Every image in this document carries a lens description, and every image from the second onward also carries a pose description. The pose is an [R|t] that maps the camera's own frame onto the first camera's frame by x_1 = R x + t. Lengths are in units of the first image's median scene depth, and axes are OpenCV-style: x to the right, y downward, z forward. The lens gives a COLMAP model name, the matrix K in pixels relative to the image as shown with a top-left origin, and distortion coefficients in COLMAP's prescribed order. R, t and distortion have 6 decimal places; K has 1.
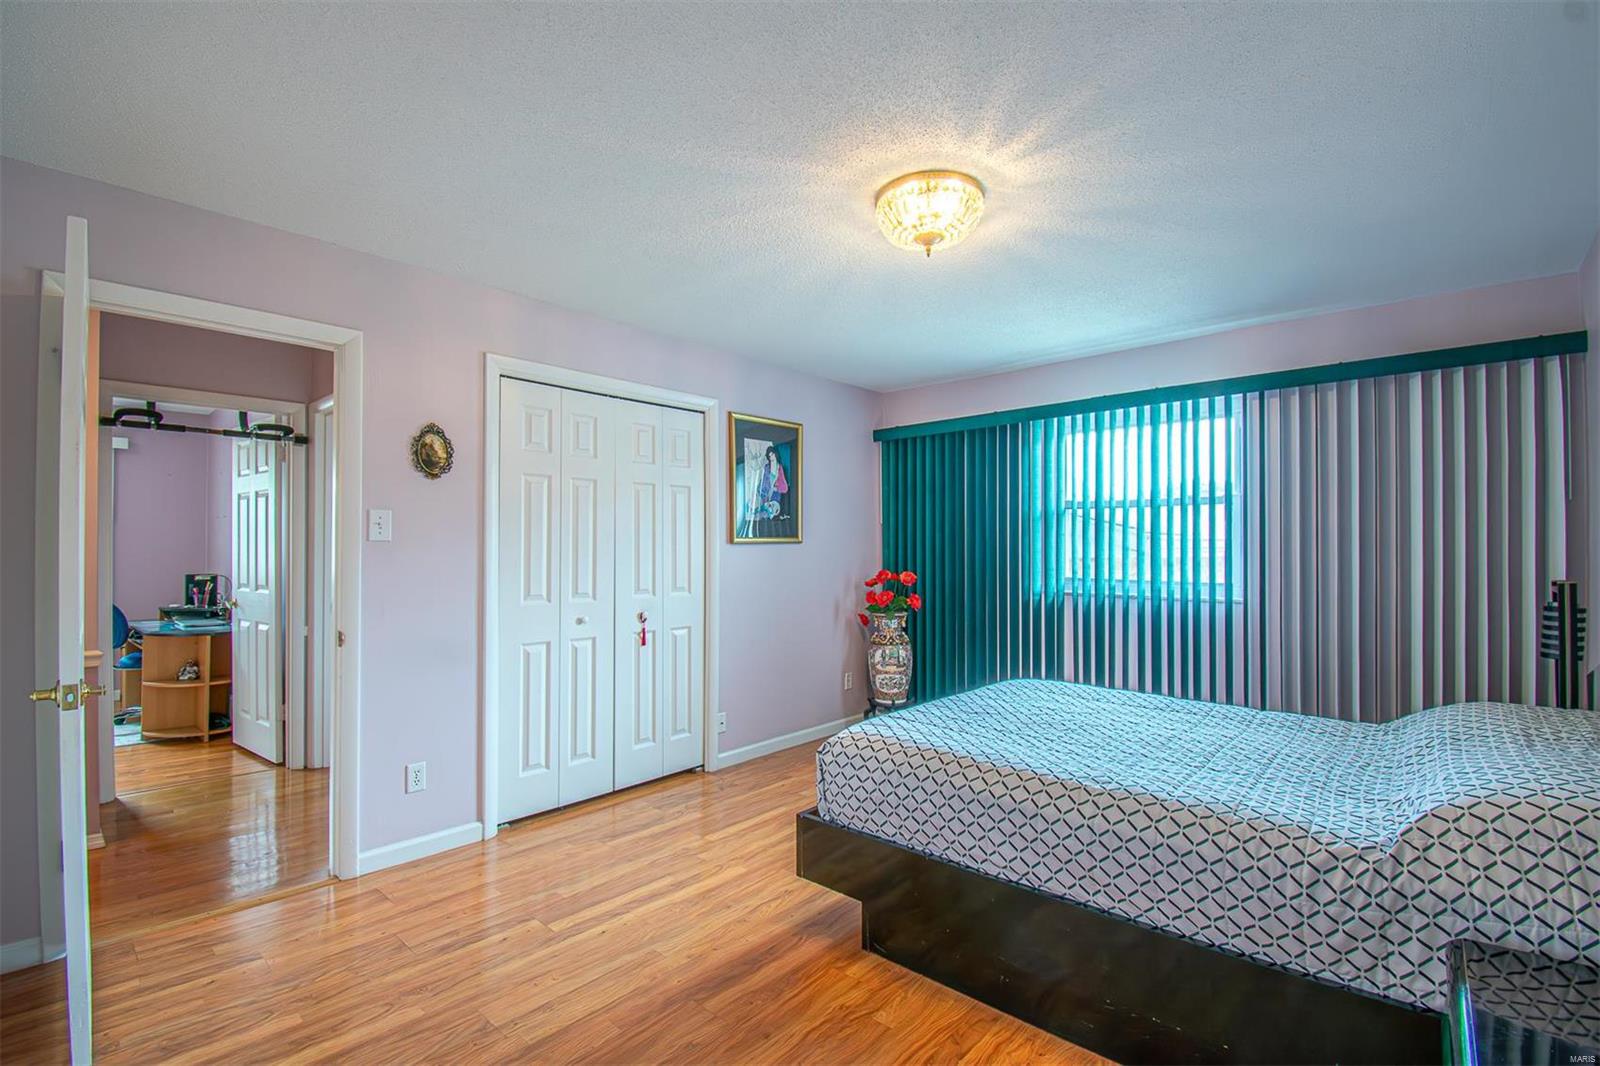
lens RADIAL K [[734.2, 0, 800.2], [0, 734.2, 538.7], [0, 0, 1]] dist [-0.033746, -0.001987]
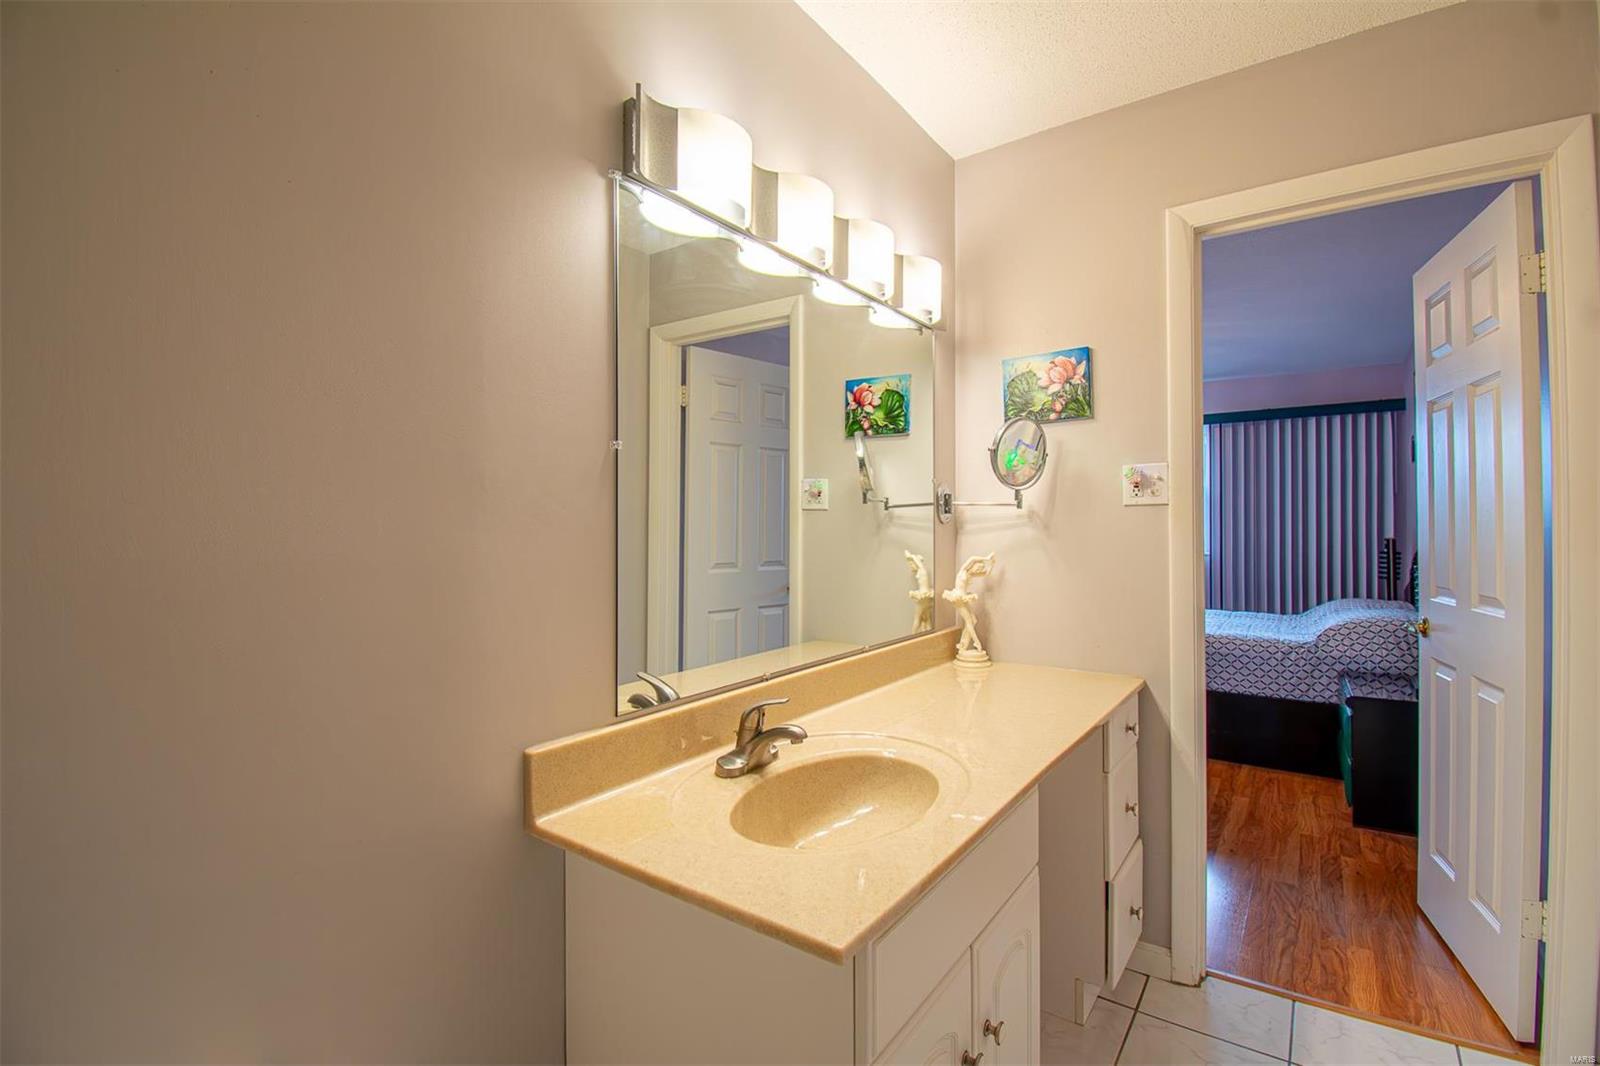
lens RADIAL K [[734.2, 0, 797.9], [0, 734.2, 524.9], [0, 0, 1]] dist [-0.033746, -0.001987]
pose [[0.993971, -0.003105, 0.109598, -1.166233], [0.002475, 0.999980, 0.005883, 0.019290], [-0.109614, -0.005576, 0.993959, -1.225104]]
